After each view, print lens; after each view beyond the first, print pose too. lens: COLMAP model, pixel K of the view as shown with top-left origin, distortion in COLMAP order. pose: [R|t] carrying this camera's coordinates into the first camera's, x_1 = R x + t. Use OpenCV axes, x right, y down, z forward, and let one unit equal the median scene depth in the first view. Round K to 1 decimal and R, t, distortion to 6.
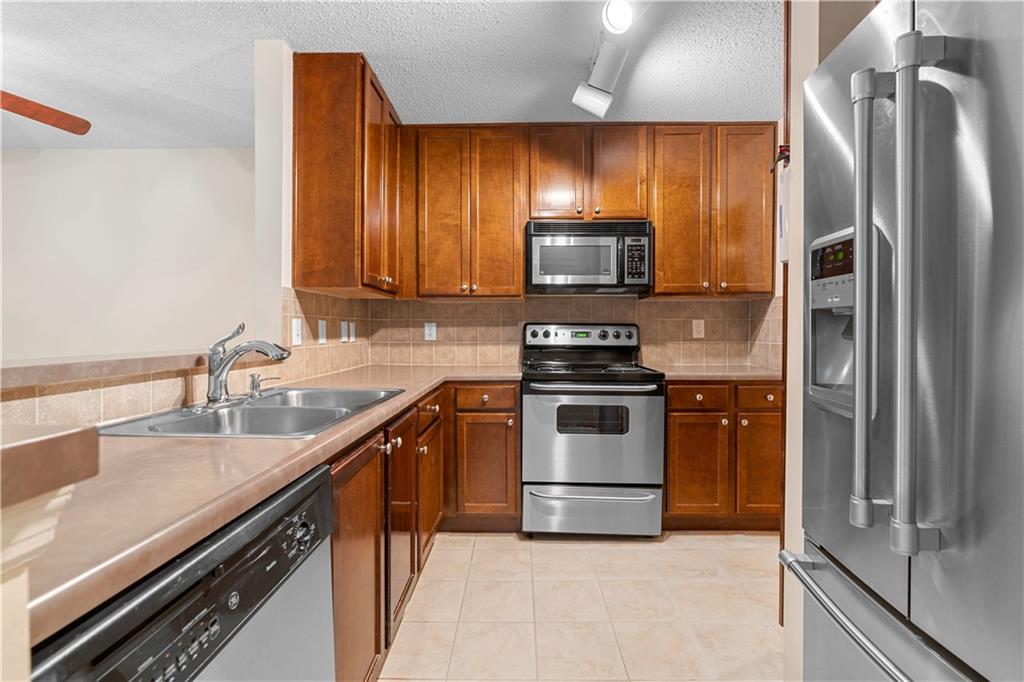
lens RADIAL K [[465.0, 0, 510.6], [0, 465.0, 337.0], [0, 0, 1]] dist [-0.007458, 0.003491]
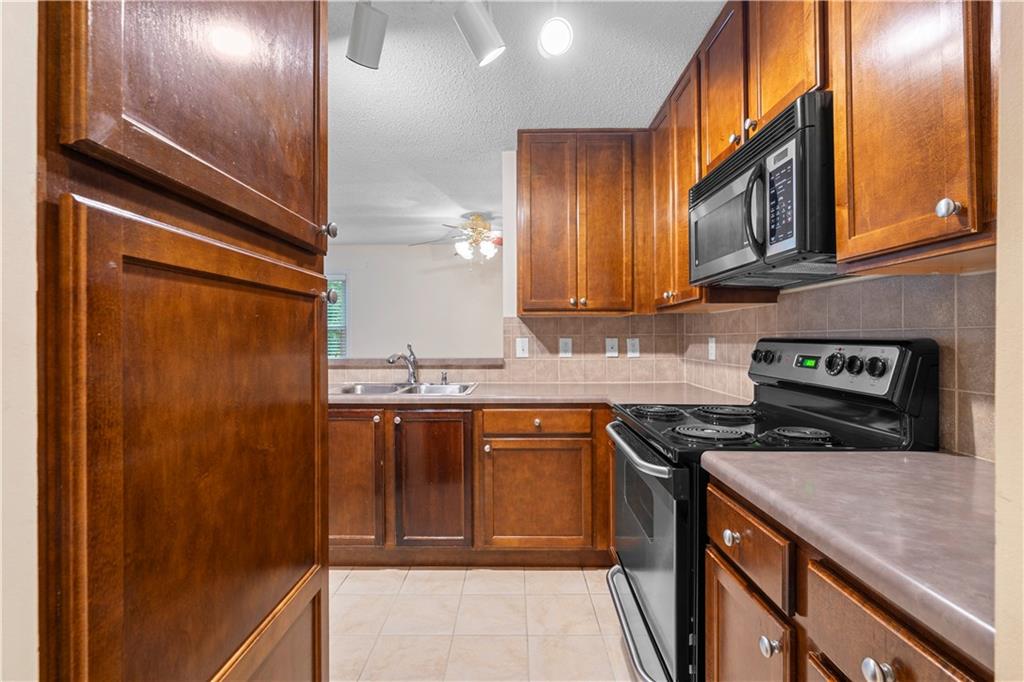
lens RADIAL K [[465.0, 0, 511.9], [0, 465.0, 337.2], [0, 0, 1]] dist [-0.007458, 0.003491]
pose [[0.003693, -0.002171, -0.999991, 0.715610], [-0.010518, 0.999942, -0.002210, -0.029701], [0.999938, 0.010526, 0.003670, 0.740487]]
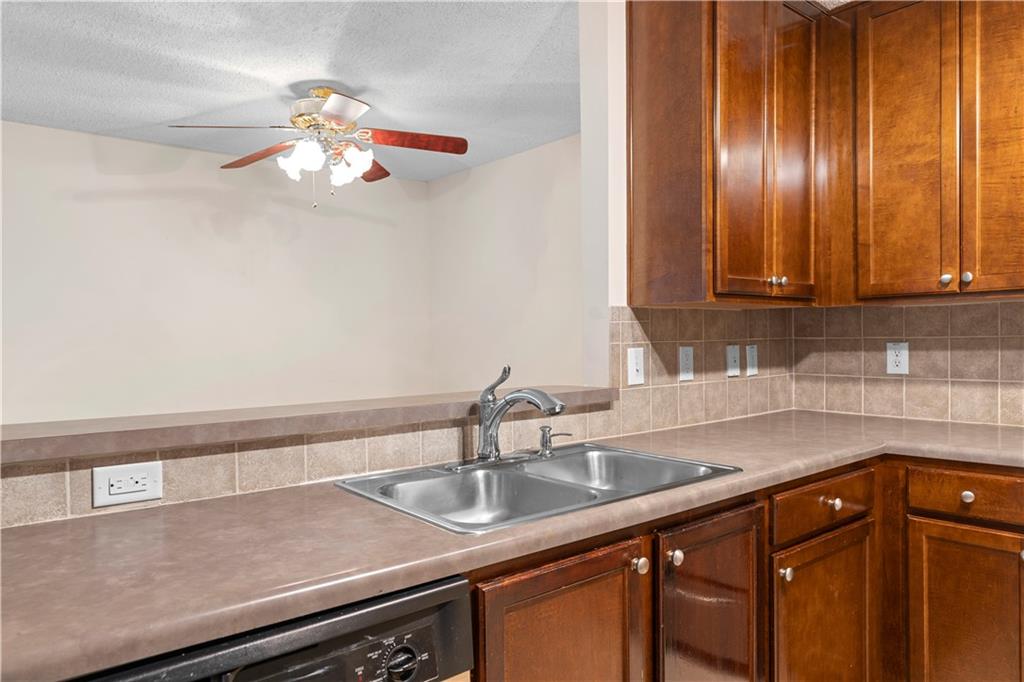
lens RADIAL K [[685.8, 0, 514.5], [0, 685.8, 355.7], [0, 0, 1]] dist [0.001041, 0.004398]
pose [[0.657185, 0.006995, -0.753697, 0.168847], [0.005633, 0.999883, 0.014191, -0.033428], [0.753708, -0.013571, 0.657069, 0.120220]]
